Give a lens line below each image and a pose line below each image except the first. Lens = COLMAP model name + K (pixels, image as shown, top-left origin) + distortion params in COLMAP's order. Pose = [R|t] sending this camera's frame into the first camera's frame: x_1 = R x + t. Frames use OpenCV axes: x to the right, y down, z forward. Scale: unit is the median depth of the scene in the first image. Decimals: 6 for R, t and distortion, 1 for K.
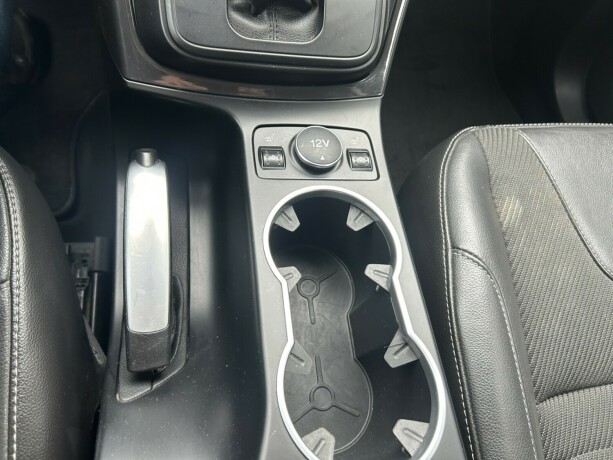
lens RADIAL K [[465.3, 0, 305.8], [0, 465.3, 226.9], [0, 0, 1]] dist [0.023740, -0.036128]
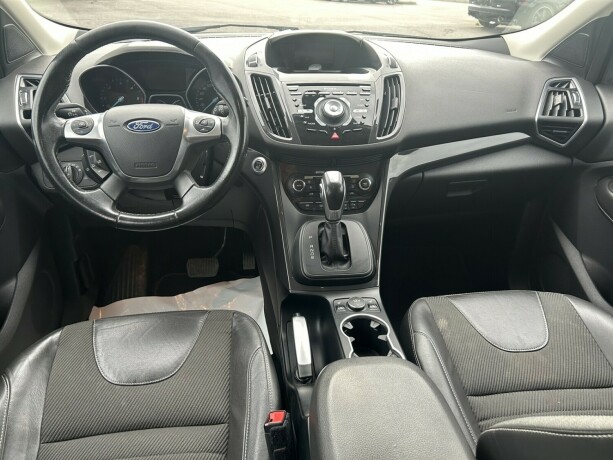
lens RADIAL K [[465.3, 0, 307.2], [0, 465.3, 232.8], [0, 0, 1]] dist [0.023740, -0.036128]
pose [[0.981350, -0.160425, -0.105905, 0.104709], [0.073544, 0.822349, -0.564211, 1.083798], [0.177604, 0.545899, 0.818810, -1.647244]]
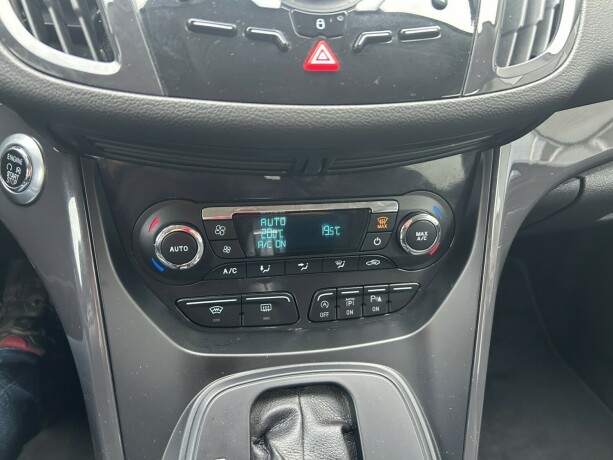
lens RADIAL K [[465.3, 0, 304.0], [0, 465.3, 220.5], [0, 0, 1]] dist [0.023740, -0.036128]
pose [[0.987876, -0.136912, -0.073182, 0.054893], [0.093162, 0.899912, -0.426004, -0.647322], [0.124182, 0.414021, 0.901757, 0.021309]]
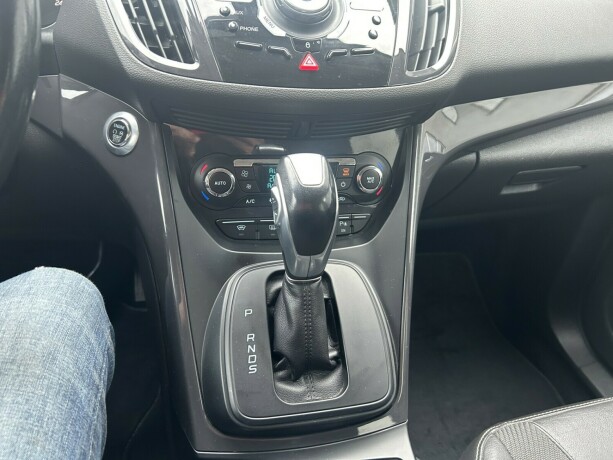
lens RADIAL K [[465.3, 0, 304.8], [0, 465.3, 225.2], [0, 0, 1]] dist [0.023740, -0.036128]
pose [[0.987656, -0.156635, 0.001017, -0.015250], [0.136594, 0.858073, -0.495029, -0.176904], [0.076666, 0.489057, 0.868876, -0.318789]]
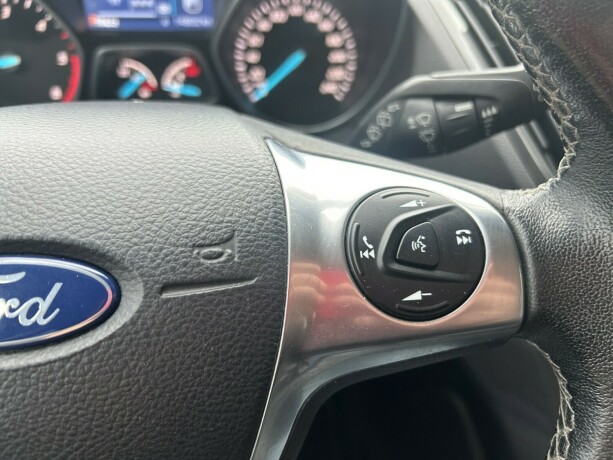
lens RADIAL K [[465.3, 0, 304.3], [0, 465.3, 227.5], [0, 0, 1]] dist [0.023740, -0.036128]
pose [[0.981259, -0.158983, -0.108880, -0.705423], [0.087200, 0.870248, -0.484834, -0.817365], [0.171833, 0.466253, 0.867803, -0.274606]]
